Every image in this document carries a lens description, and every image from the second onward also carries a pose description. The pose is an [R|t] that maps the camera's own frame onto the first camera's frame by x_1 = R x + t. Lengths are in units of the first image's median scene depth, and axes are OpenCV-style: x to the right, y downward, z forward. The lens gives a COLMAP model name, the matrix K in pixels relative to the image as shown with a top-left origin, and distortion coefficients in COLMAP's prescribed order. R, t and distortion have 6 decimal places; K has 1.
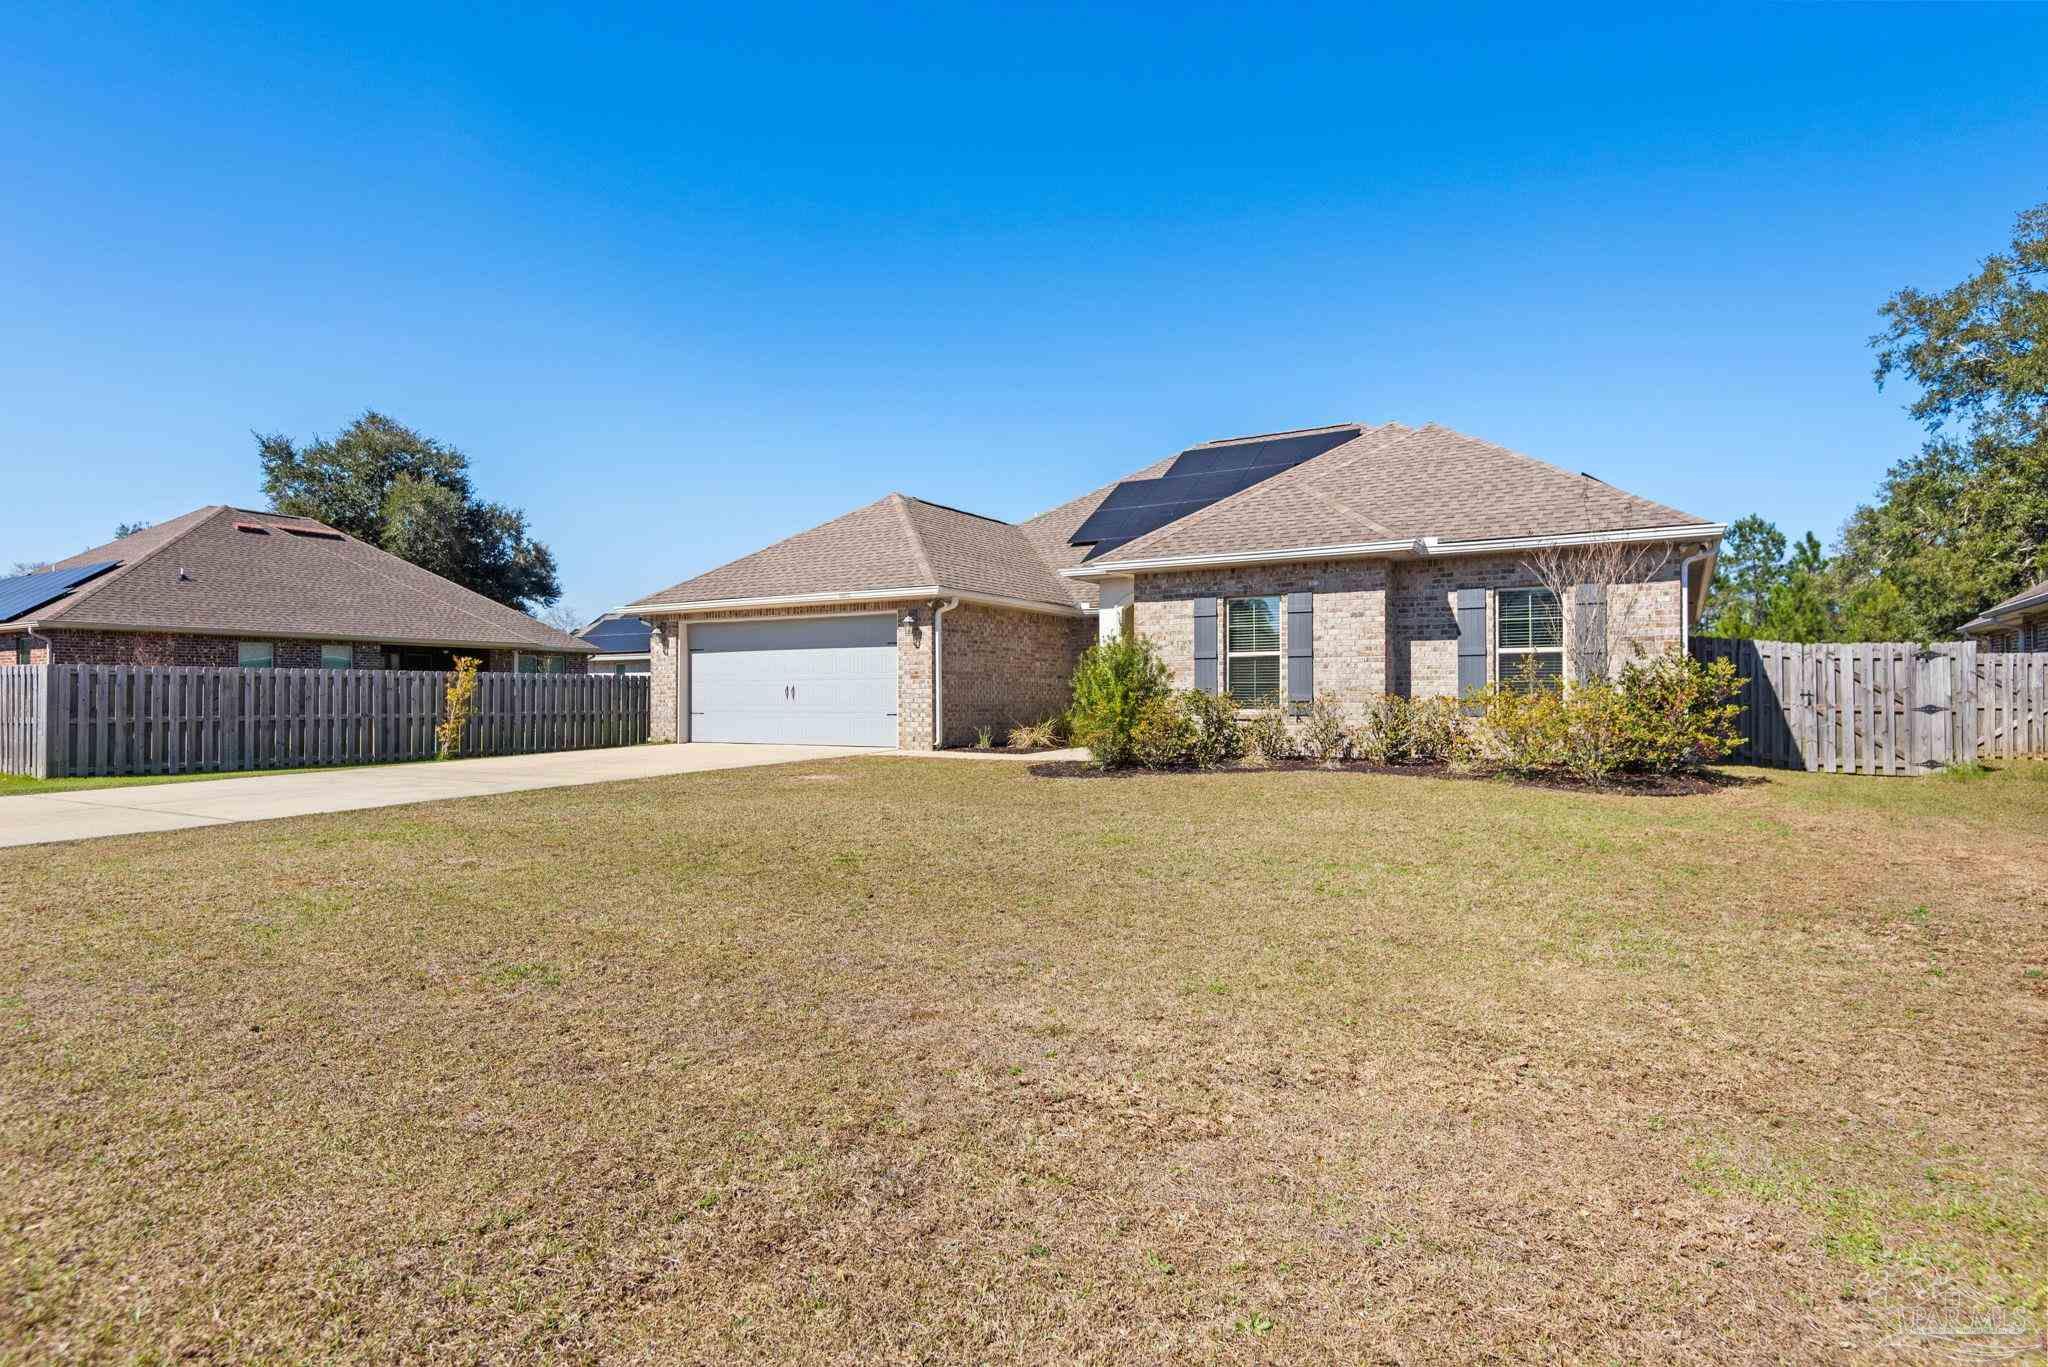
lens RADIAL K [[1098.7, 0, 1029.9], [0, 1098.7, 655.8], [0, 0, 1]] dist [-0.002897, -0.000412]
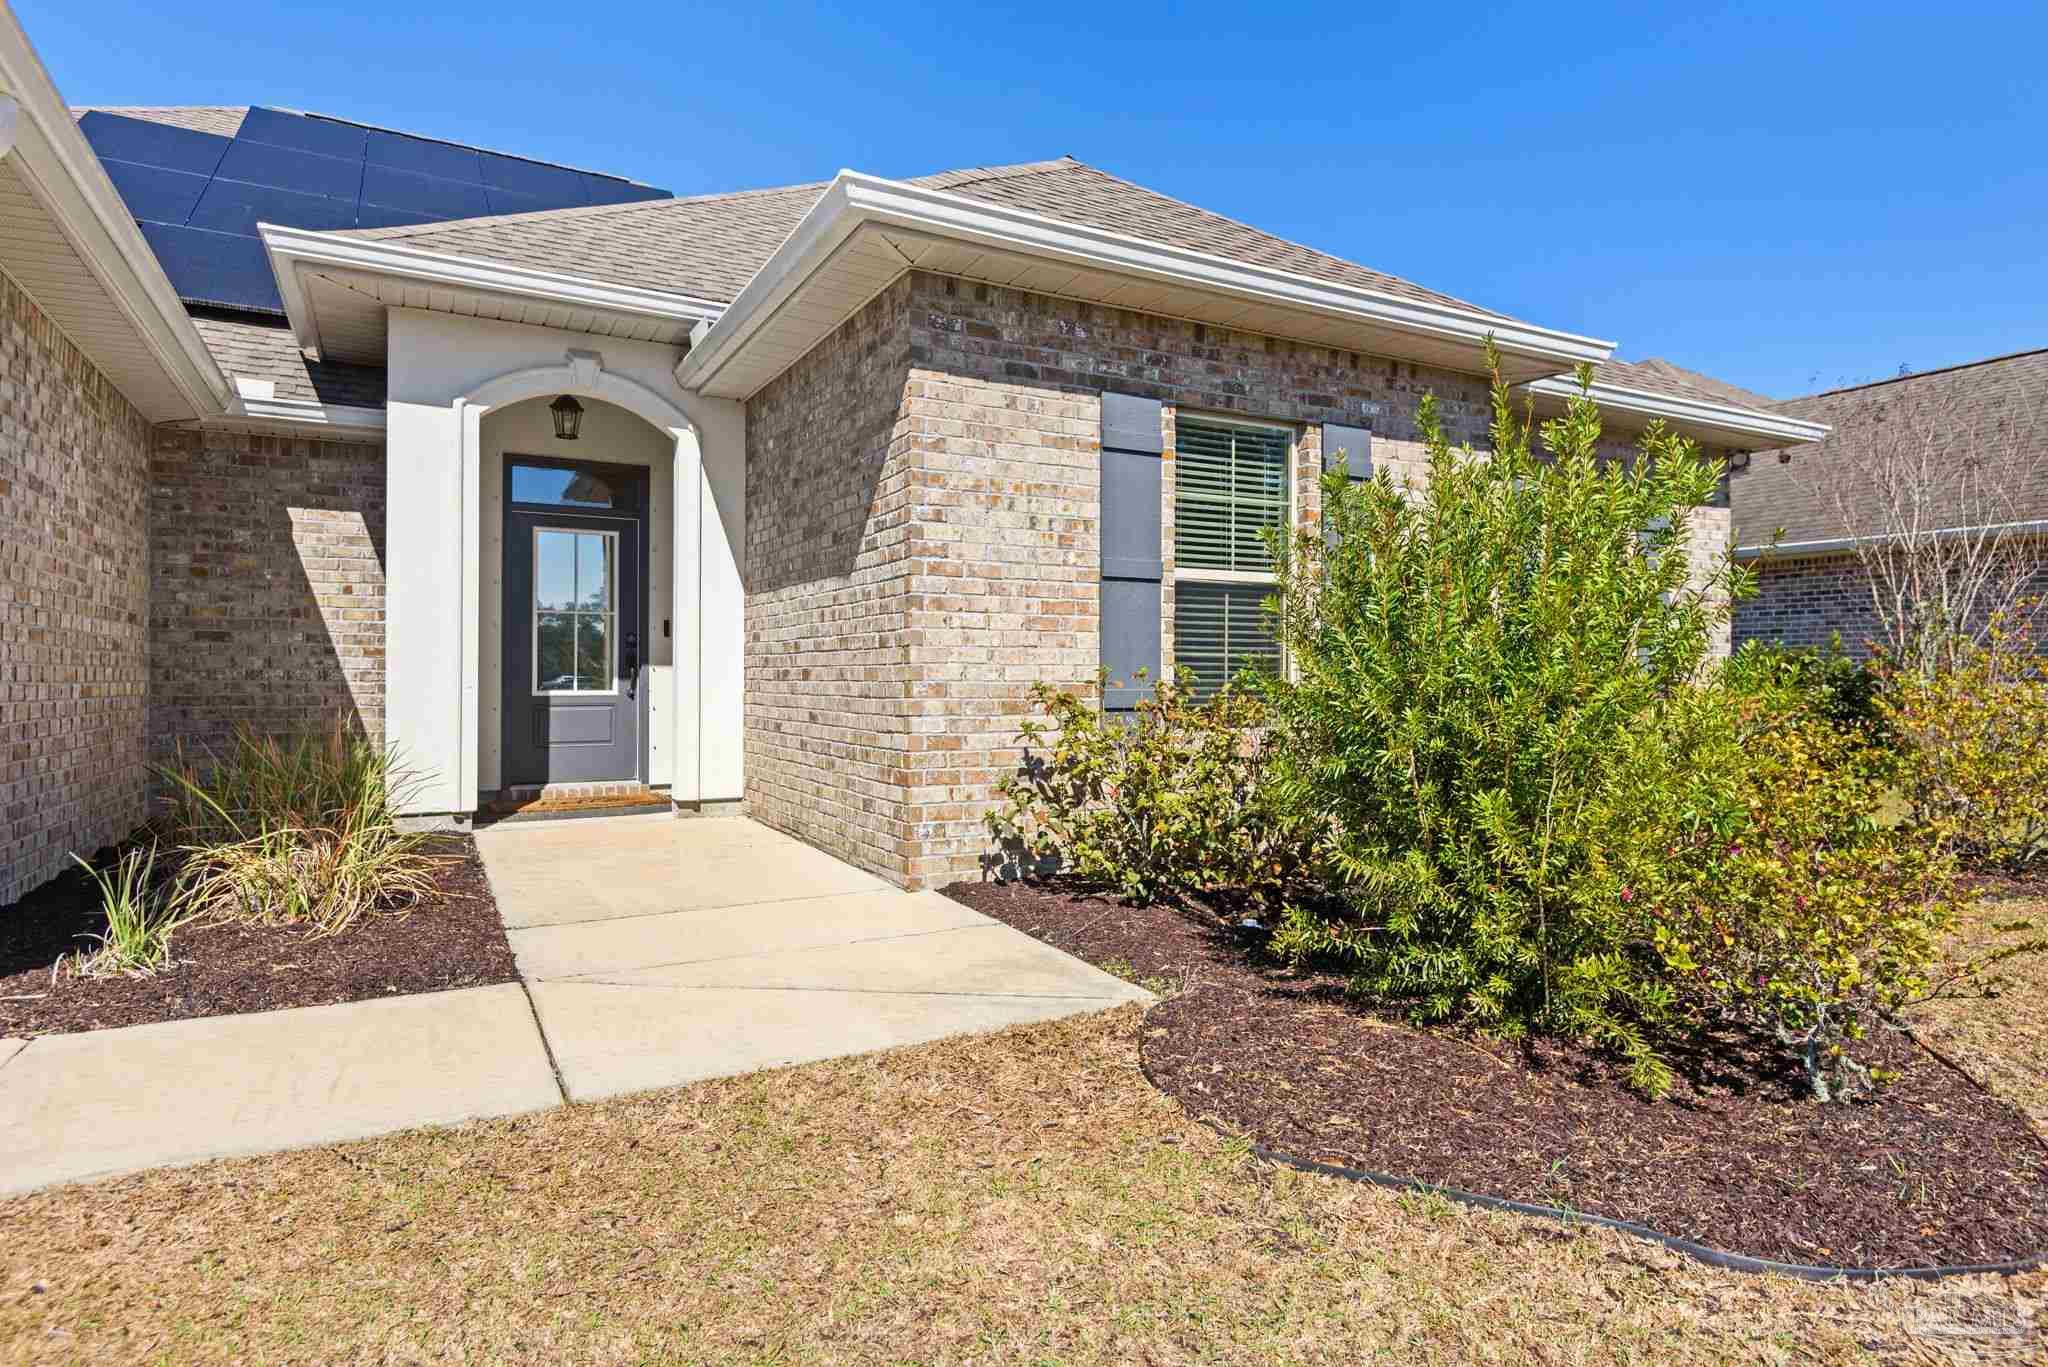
lens RADIAL K [[1139.7, 0, 1036.2], [0, 1139.7, 661.6], [0, 0, 1]] dist [0.050643, -0.047824]
pose [[0.500577, 0.014634, 0.865568, -0.150837], [-0.037903, 0.999269, 0.005025, 0.026391], [-0.864862, -0.035323, 0.500766, 0.839039]]
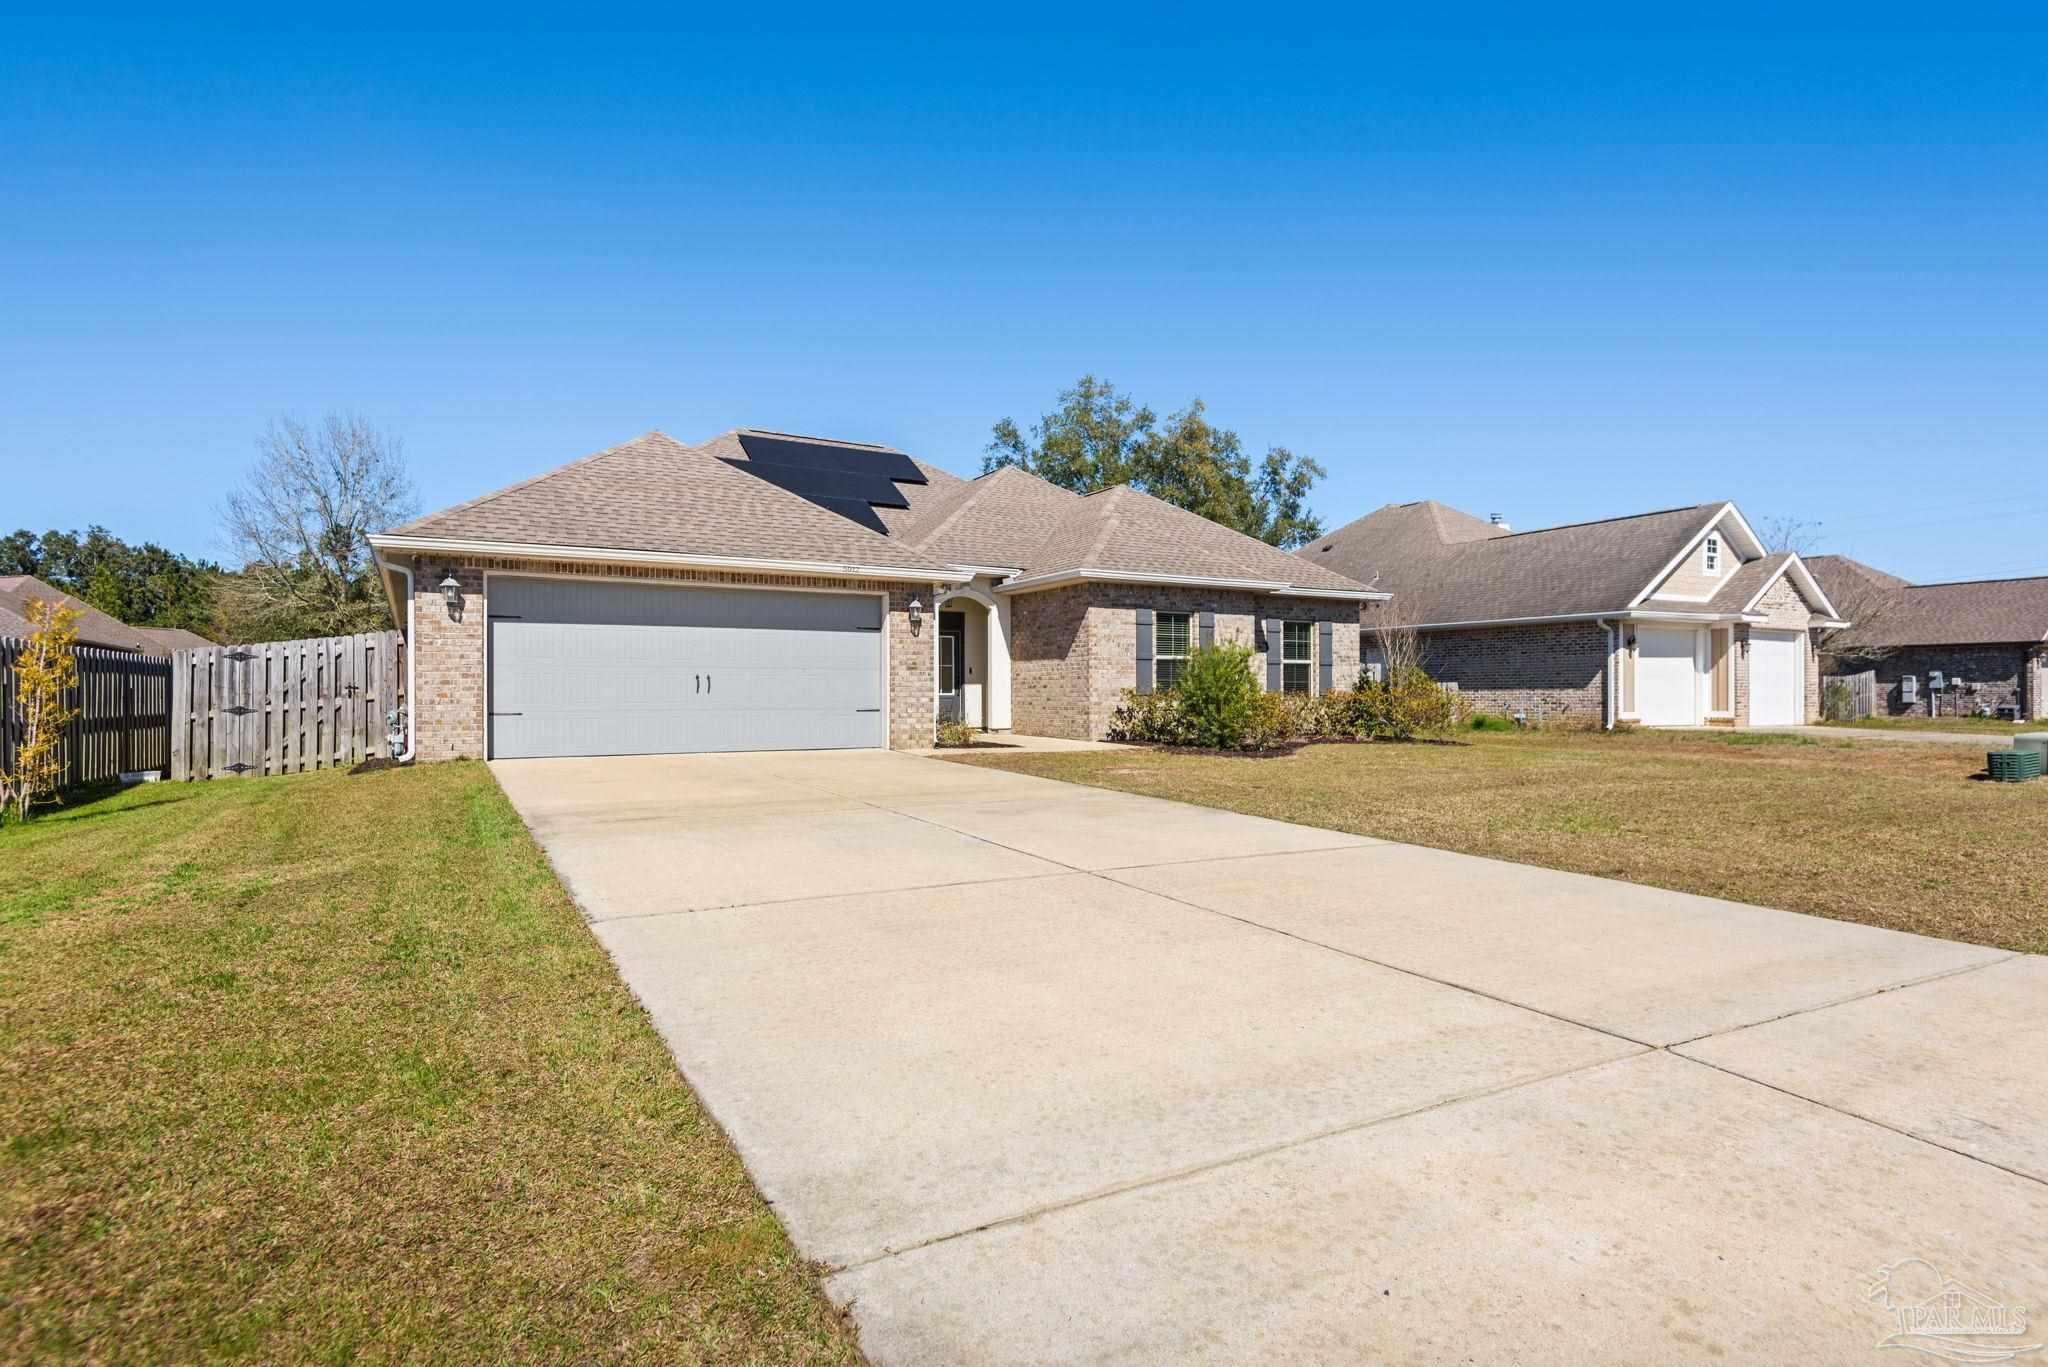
lens RADIAL K [[1055.7, 0, 1022.9], [0, 1055.7, 694.3], [0, 0, 1]] dist [0.043456, 0.000172]
pose [[0.492194, 0.001156, 0.870485, -0.899576], [-0.033803, 0.999270, 0.017785, 0.024285], [-0.869829, -0.038178, 0.491874, 0.537466]]
